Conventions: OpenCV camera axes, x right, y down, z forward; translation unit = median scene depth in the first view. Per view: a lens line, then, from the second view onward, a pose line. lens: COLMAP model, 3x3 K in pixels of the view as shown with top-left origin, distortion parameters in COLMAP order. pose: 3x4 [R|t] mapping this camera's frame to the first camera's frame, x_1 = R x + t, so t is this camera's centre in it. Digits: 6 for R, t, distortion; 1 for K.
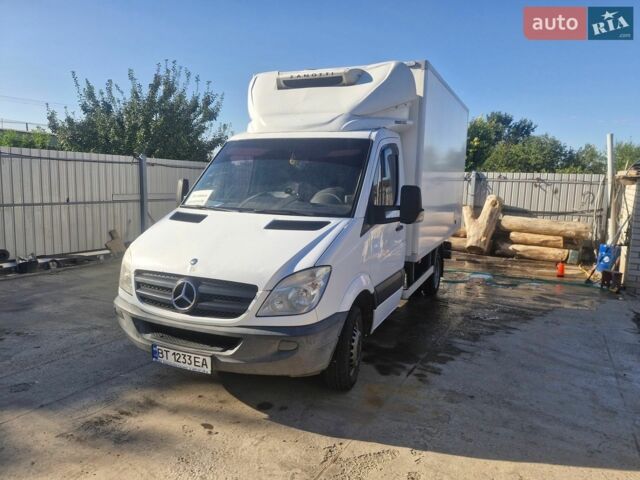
lens RADIAL K [[444.8, 0, 323.9], [0, 444.8, 232.8], [0, 0, 1]] dist [0.059818, -0.060071]
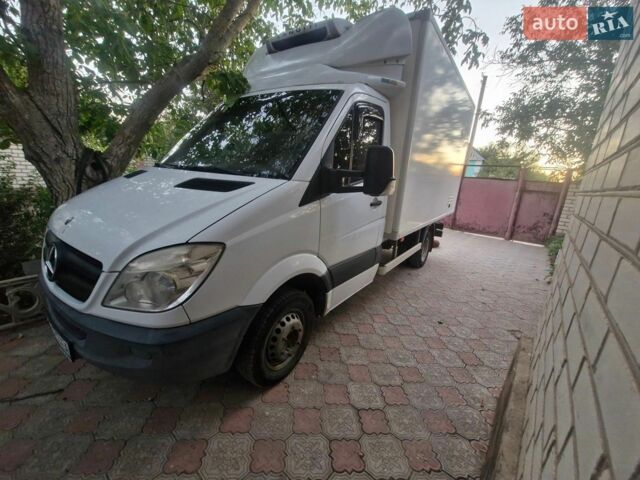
lens RADIAL K [[263.8, 0, 318.9], [0, 263.8, 241.1], [0, 0, 1]] dist [-0.006951, -0.003507]
pose [[0.979171, 0.096882, -0.178431, 0.176810], [-0.074753, 0.989103, 0.126834, 0.007336], [0.188774, -0.110854, 0.975744, 0.486207]]
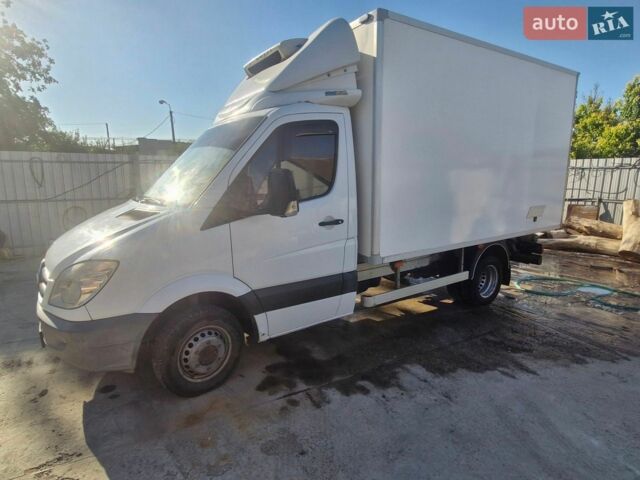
lens RADIAL K [[360.0, 0, 317.3], [0, 360.0, 242.4], [0, 0, 1]] dist [0.002264, 0.002528]
pose [[0.847814, 0.069082, -0.525774, 0.563772], [-0.039372, 0.996942, 0.067502, -0.020649], [0.528829, -0.036529, 0.847942, 0.459396]]
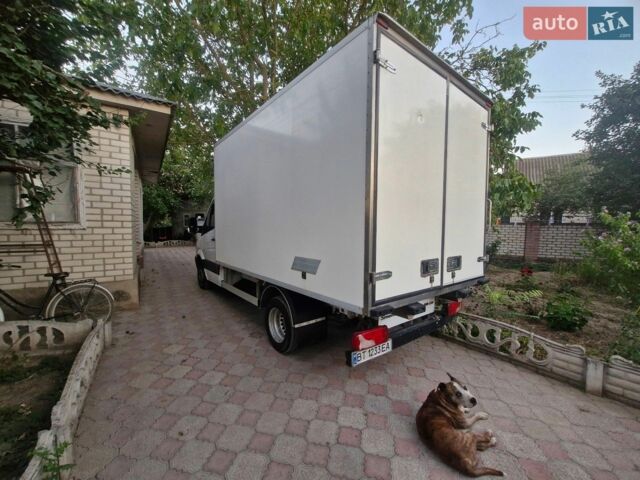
lens RADIAL K [[262.3, 0, 316.7], [0, 262.3, 242.9], [0, 0, 1]] dist [-0.003990, -0.000260]
pose [[-0.469729, 0.025803, -0.882433, 1.080841], [-0.129984, 0.986657, 0.098042, -0.186984], [0.873189, 0.160755, -0.460108, 2.142692]]
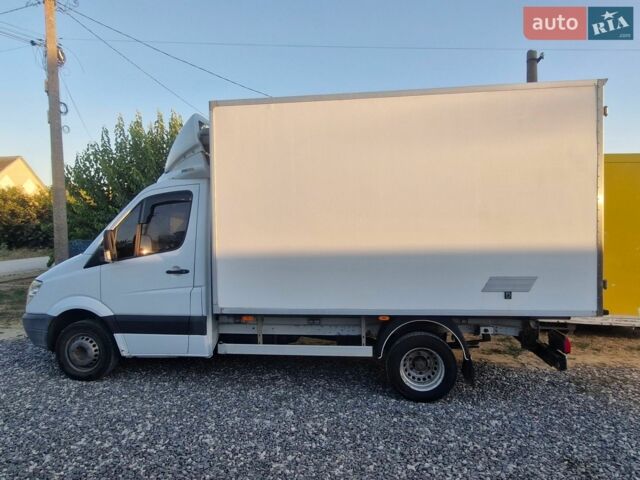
lens RADIAL K [[413.8, 0, 323.3], [0, 413.8, 243.0], [0, 0, 1]] dist [-0.005004, -0.000201]
pose [[0.299867, -0.000709, -0.953981, 1.312314], [-0.102296, 0.994210, -0.032893, -0.088125], [0.948480, 0.107452, 0.298059, 1.145398]]
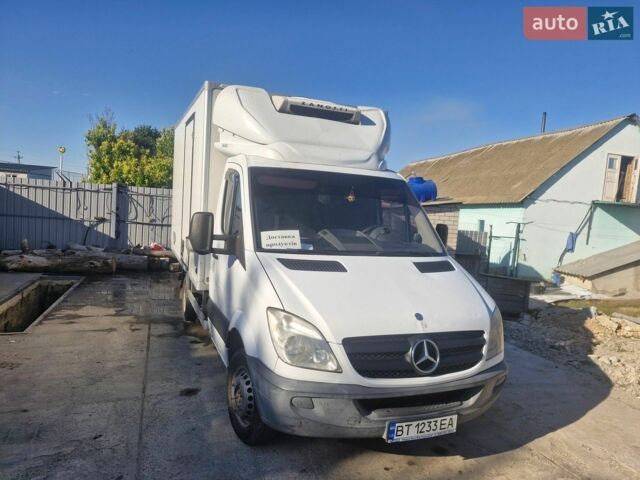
lens RADIAL K [[444.8, 0, 319.5], [0, 444.8, 238.3], [0, 0, 1]] dist [0.059818, -0.060071]
pose [[0.689934, -0.035290, 0.723012, -0.834536], [0.044141, 0.999003, 0.006639, -0.084993], [-0.722526, 0.027334, 0.690804, 0.397079]]
